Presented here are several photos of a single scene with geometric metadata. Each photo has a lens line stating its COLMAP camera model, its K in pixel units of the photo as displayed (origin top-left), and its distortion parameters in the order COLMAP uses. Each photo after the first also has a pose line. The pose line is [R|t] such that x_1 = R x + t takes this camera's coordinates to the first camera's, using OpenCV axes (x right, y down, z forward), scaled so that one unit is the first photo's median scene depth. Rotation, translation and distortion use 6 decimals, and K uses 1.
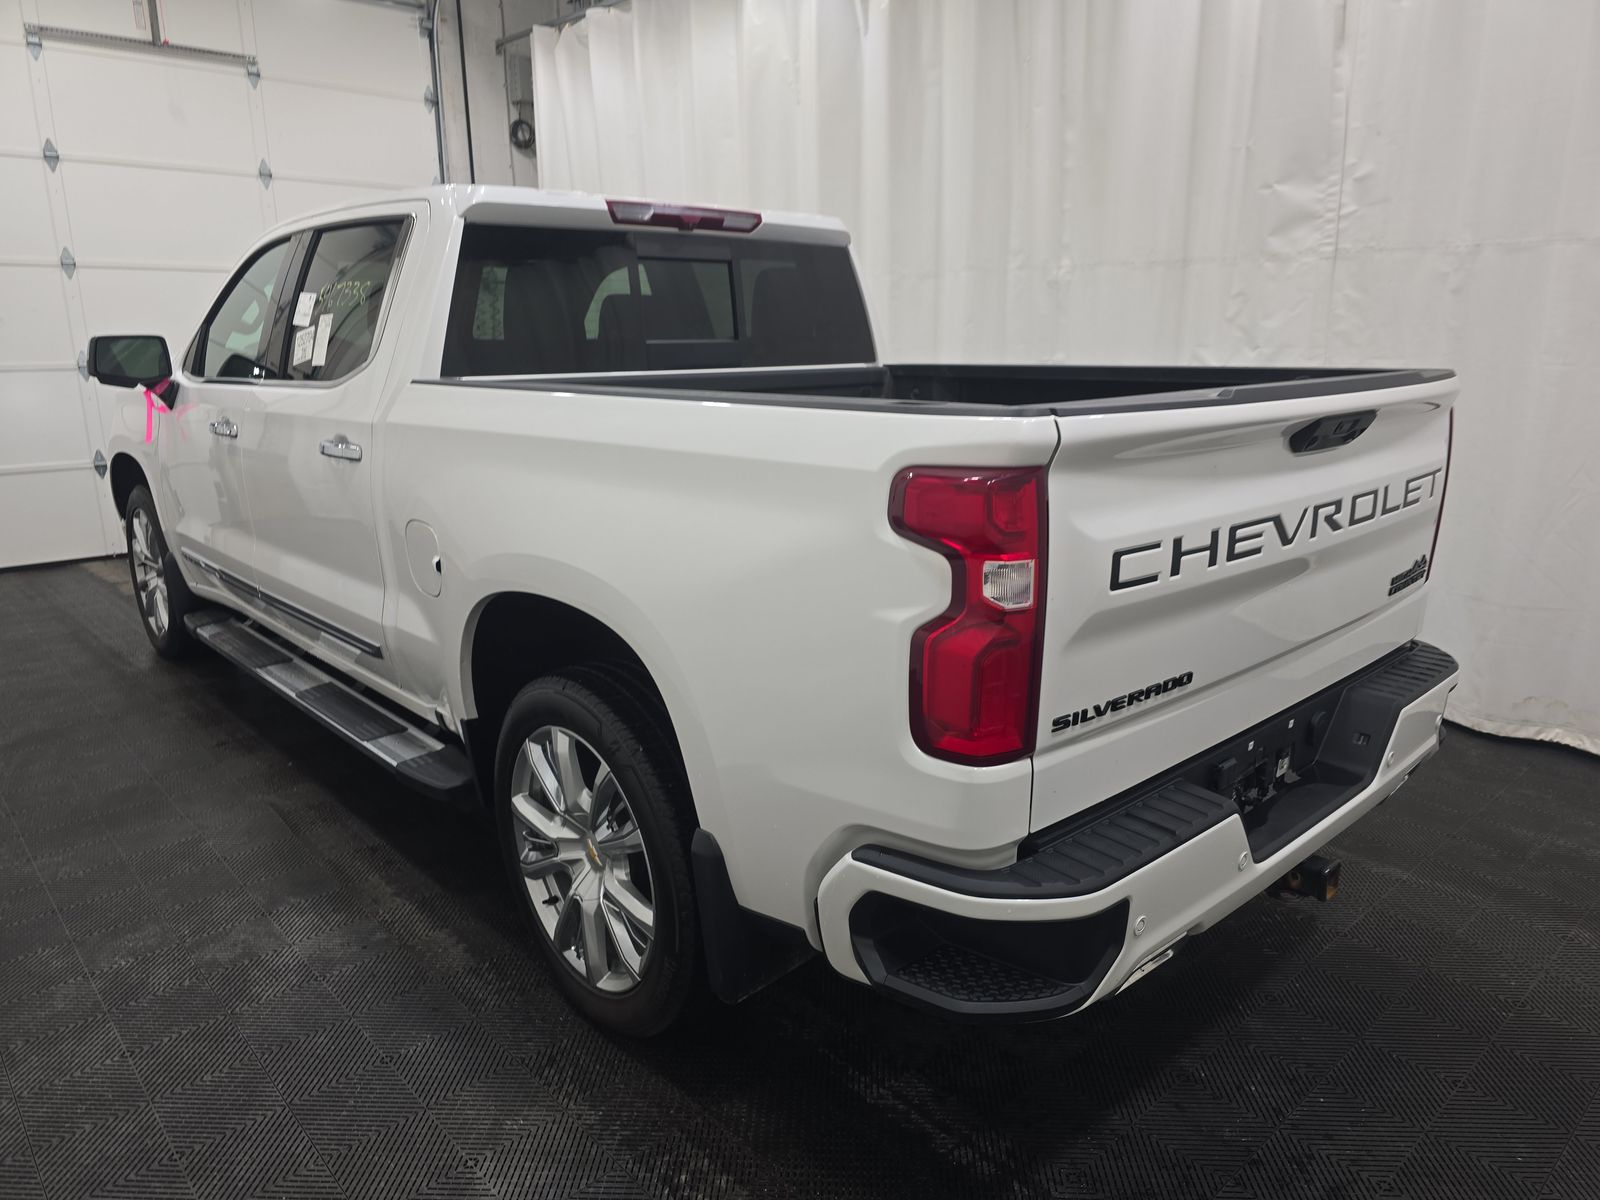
lens RADIAL K [[1072.3, 0, 830.4], [0, 1072.3, 604.5], [0, 0, 1]] dist [0.064513, -0.050959]
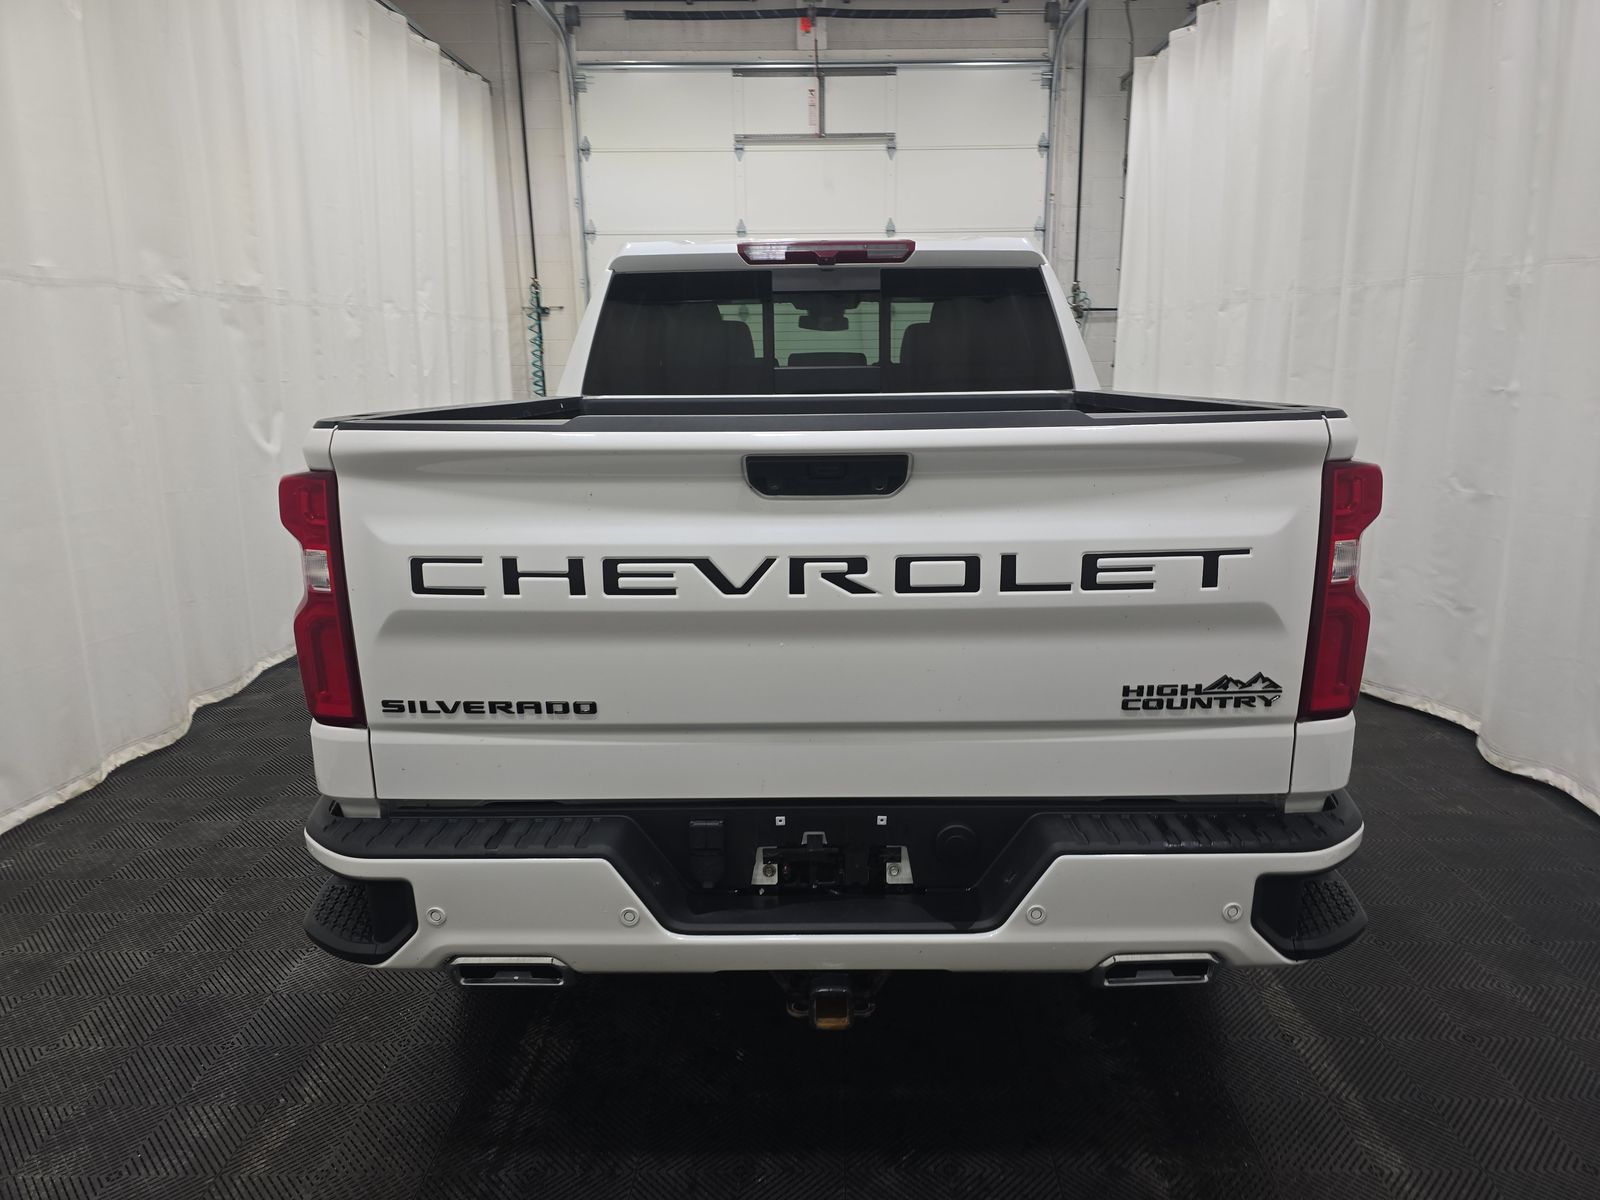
lens RADIAL K [[1072.3, 0, 830.4], [0, 1072.3, 604.5], [0, 0, 1]] dist [0.064513, -0.050959]
pose [[0.728494, 0.150507, -0.668314, 0.632882], [-0.165455, 0.985342, 0.041549, -0.056853], [0.664771, 0.080308, 0.742718, 0.228951]]
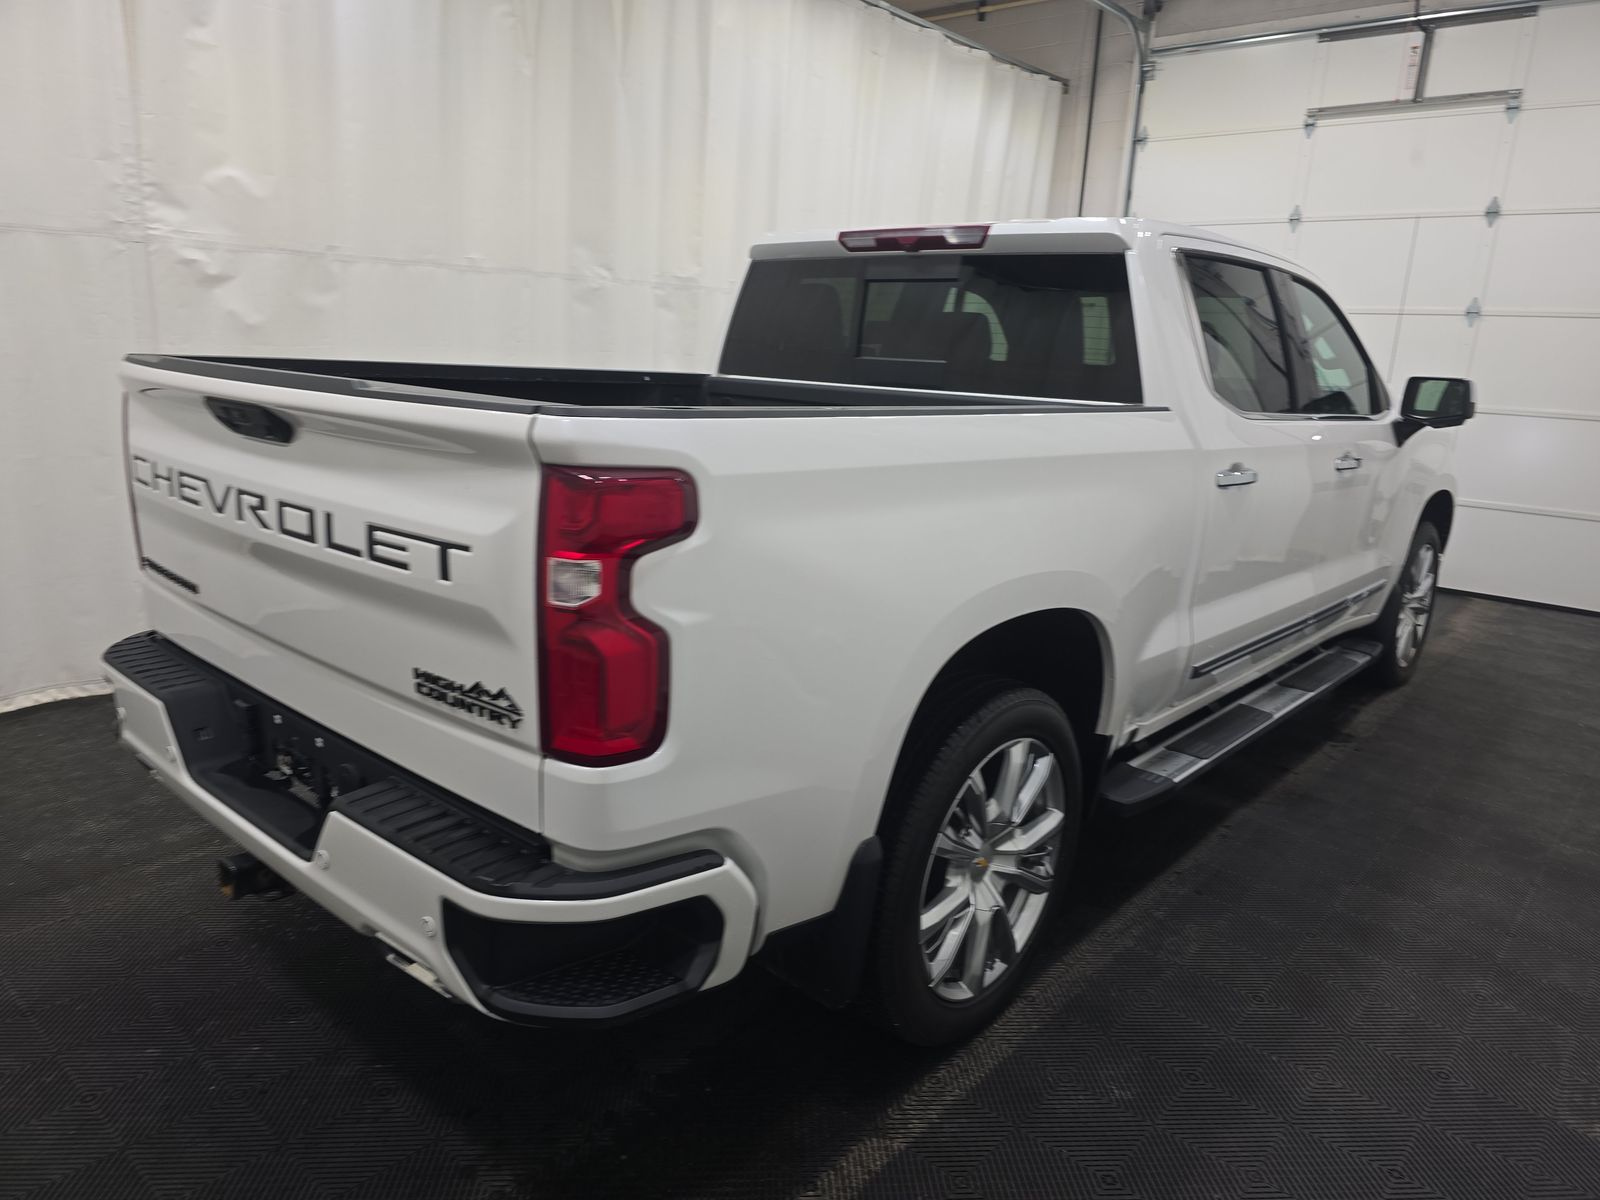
lens RADIAL K [[1089.9, 0, 830.1], [0, 1089.9, 602.5], [0, 0, 1]] dist [0.060794, -0.056103]
pose [[0.104388, 0.238725, -0.965460, 0.924068], [-0.295233, 0.934443, 0.199134, -0.218033], [0.949705, 0.264249, 0.168024, 0.832755]]
